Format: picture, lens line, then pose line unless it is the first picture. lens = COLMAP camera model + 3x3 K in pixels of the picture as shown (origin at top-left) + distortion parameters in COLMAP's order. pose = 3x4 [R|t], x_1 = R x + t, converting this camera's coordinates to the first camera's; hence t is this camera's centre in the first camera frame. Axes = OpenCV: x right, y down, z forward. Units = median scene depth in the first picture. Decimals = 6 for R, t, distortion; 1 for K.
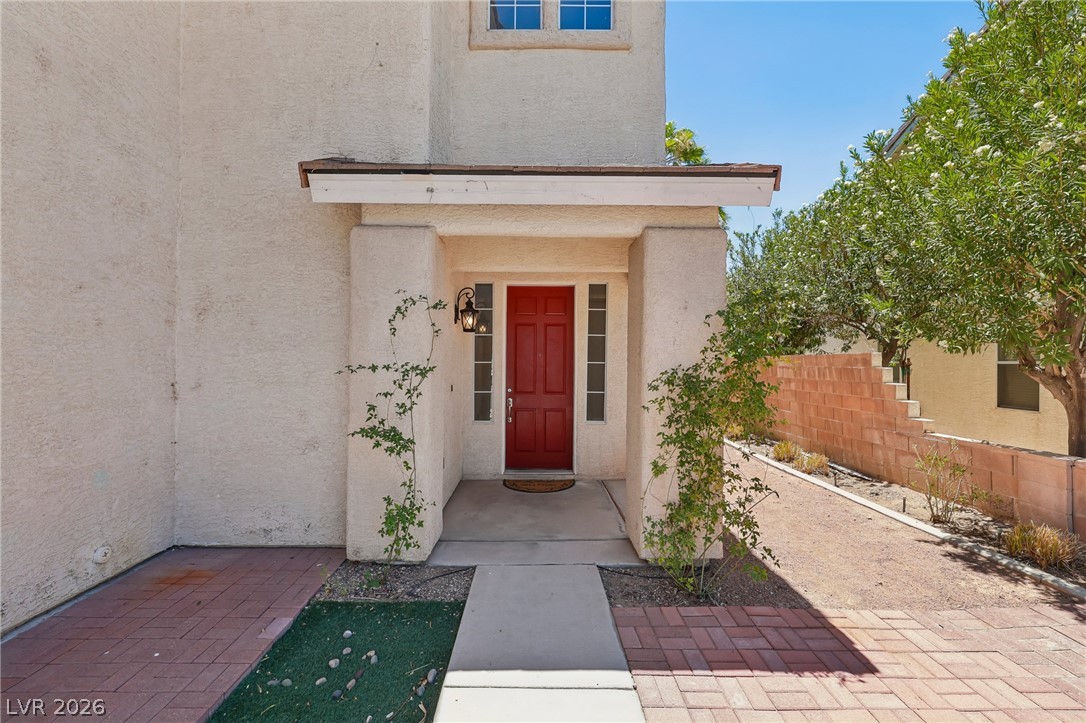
lens RADIAL K [[463.8, 0, 544.3], [0, 463.8, 357.7], [0, 0, 1]] dist [0.000173, 0.000528]
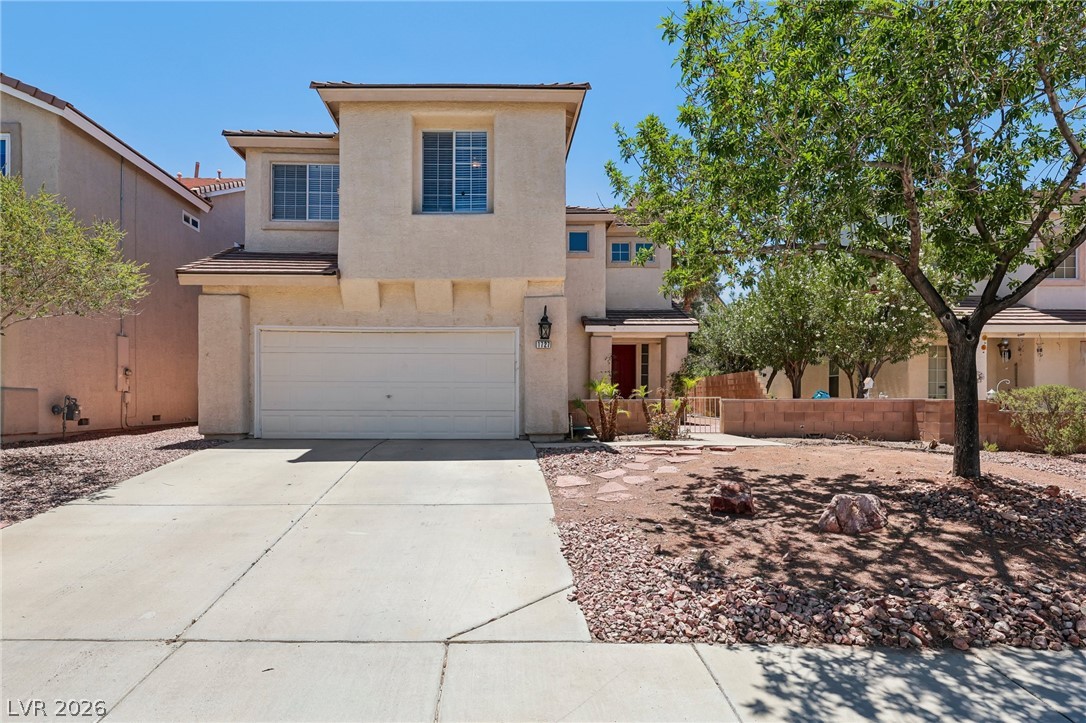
lens RADIAL K [[612.9, 0, 514.8], [0, 612.9, 398.4], [0, 0, 1]] dist [0.002959, 0.000123]
pose [[0.999969, -0.006203, 0.004827, -0.993503], [0.006179, 0.999968, 0.005106, 0.189292], [-0.004858, -0.005076, 0.999975, -3.792727]]
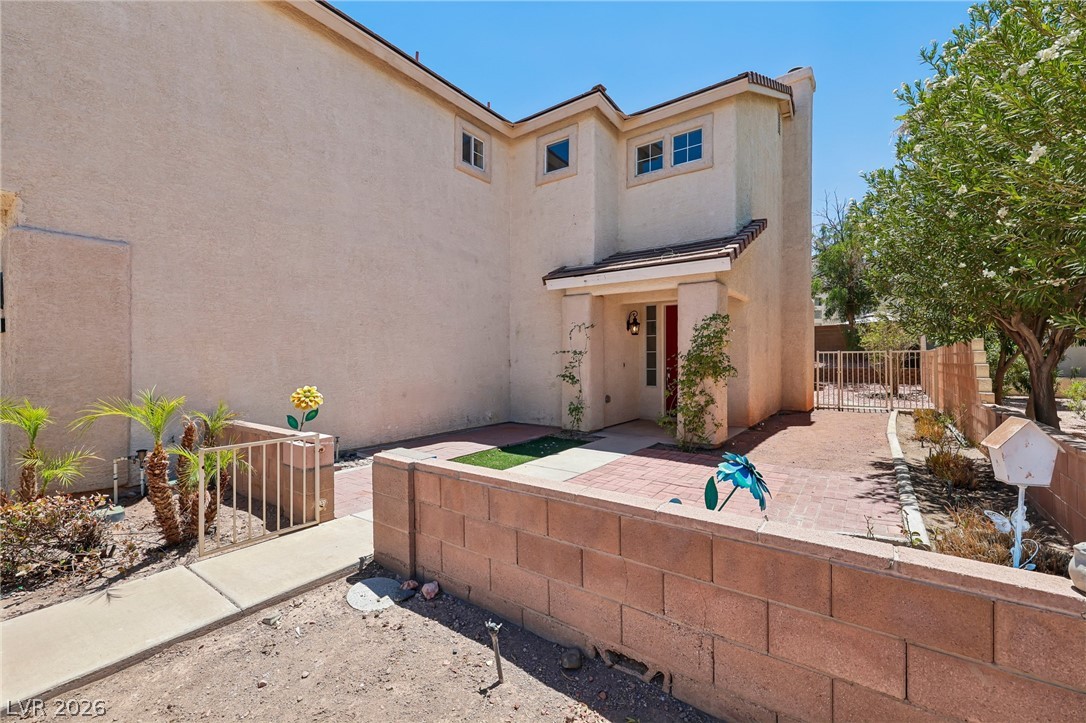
lens RADIAL K [[463.8, 0, 534.8], [0, 463.8, 356.6], [0, 0, 1]] dist [0.000173, 0.000528]
pose [[0.796152, -0.011208, -0.604993, 0.895459], [0.011616, 0.999927, -0.003239, 0.044470], [0.604985, -0.004449, 0.796224, -0.993612]]
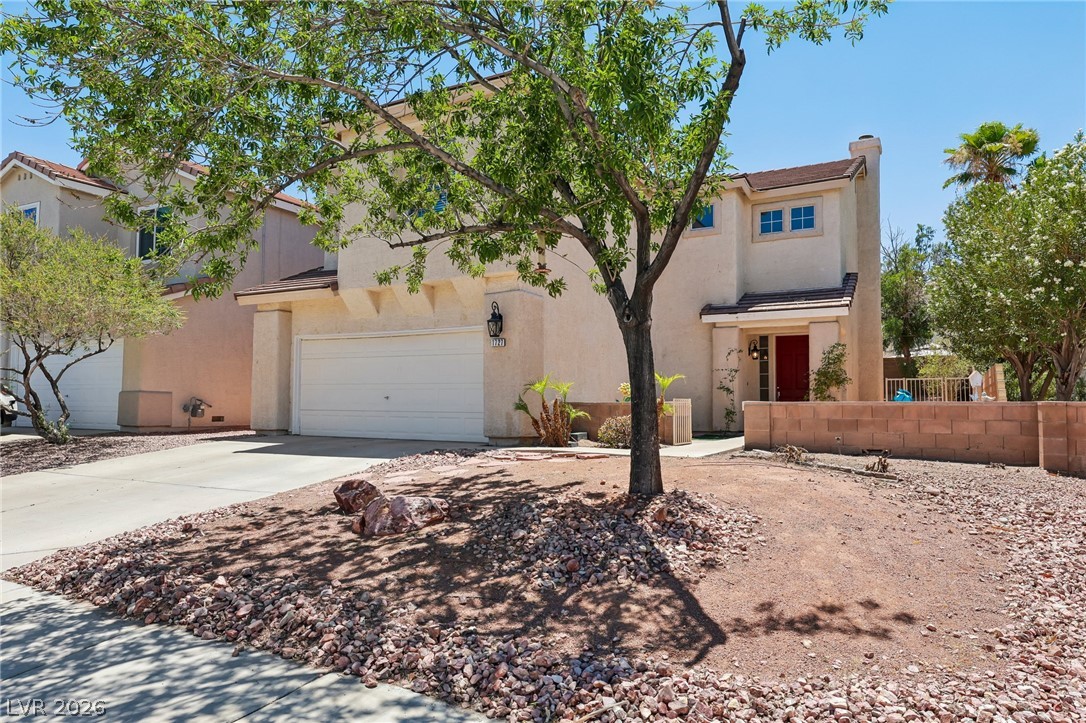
lens RADIAL K [[703.4, 0, 542.4], [0, 703.4, 368.8], [0, 0, 1]] dist [0.003233, -0.002299]
pose [[0.871000, -0.027478, -0.490514, 0.870892], [0.003037, 0.998717, -0.050555, 0.227517], [0.491273, 0.042543, 0.869966, -3.529983]]
